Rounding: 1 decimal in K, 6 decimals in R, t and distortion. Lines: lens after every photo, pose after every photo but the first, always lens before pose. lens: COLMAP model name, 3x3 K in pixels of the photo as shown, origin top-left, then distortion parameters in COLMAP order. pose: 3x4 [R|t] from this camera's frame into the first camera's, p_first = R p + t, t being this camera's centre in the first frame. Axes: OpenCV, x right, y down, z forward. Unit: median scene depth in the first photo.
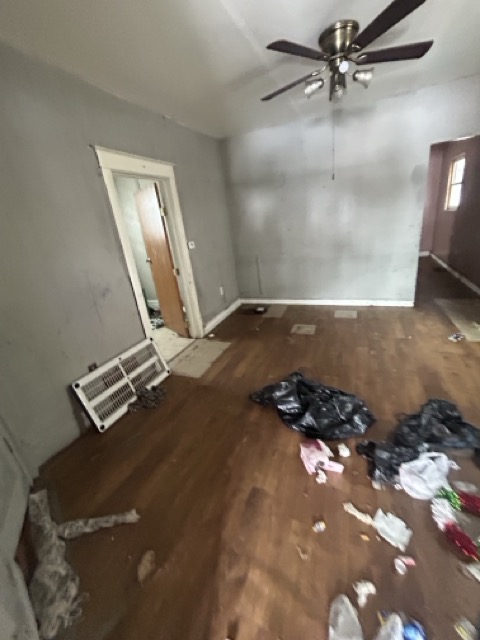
lens RADIAL K [[263.2, 0, 237.9], [0, 263.2, 321.4], [0, 0, 1]] dist [-0.002961, 0.000111]
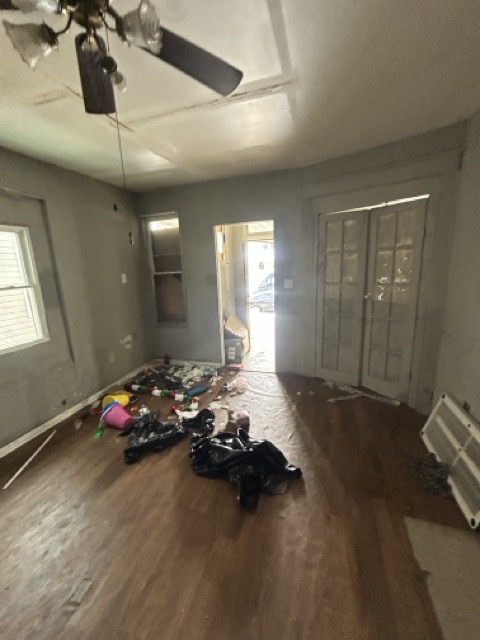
lens RADIAL K [[263.2, 0, 237.9], [0, 263.2, 321.4], [0, 0, 1]] dist [-0.002961, 0.000111]
pose [[-0.981416, 0.179004, -0.069144, 0.216579], [0.111650, 0.825716, 0.552925, -0.619772], [0.156069, 0.534930, -0.830357, 1.406408]]
